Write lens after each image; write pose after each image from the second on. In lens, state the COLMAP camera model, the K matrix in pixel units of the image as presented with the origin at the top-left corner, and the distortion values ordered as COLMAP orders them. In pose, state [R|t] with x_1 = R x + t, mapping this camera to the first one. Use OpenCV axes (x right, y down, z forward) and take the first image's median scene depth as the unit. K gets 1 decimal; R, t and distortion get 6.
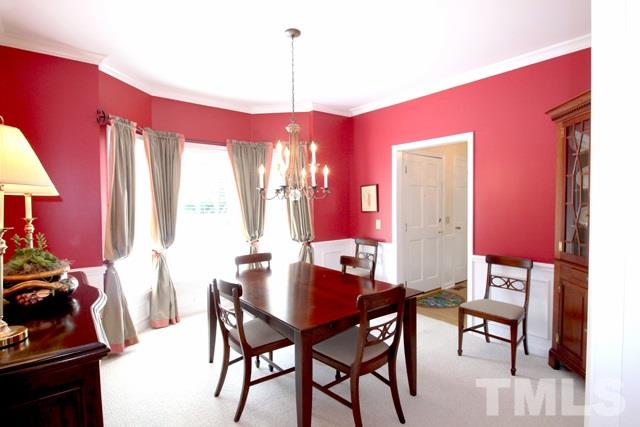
lens RADIAL K [[317.5, 0, 322.0], [0, 317.5, 202.7], [0, 0, 1]] dist [-0.000114, -0.000002]
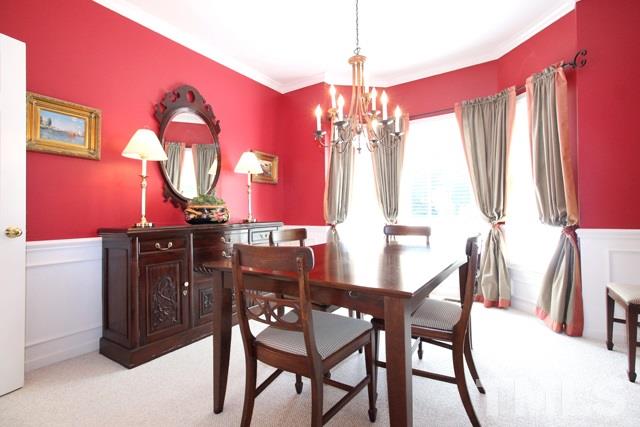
lens RADIAL K [[293.2, 0, 331.3], [0, 293.2, 214.1], [0, 0, 1]] dist [-0.000088, -0.000125]
pose [[0.316255, -0.001888, -0.948672, 0.353419], [0.013307, 0.999908, 0.002447, 0.096413], [0.948581, -0.013398, 0.316251, 0.421443]]
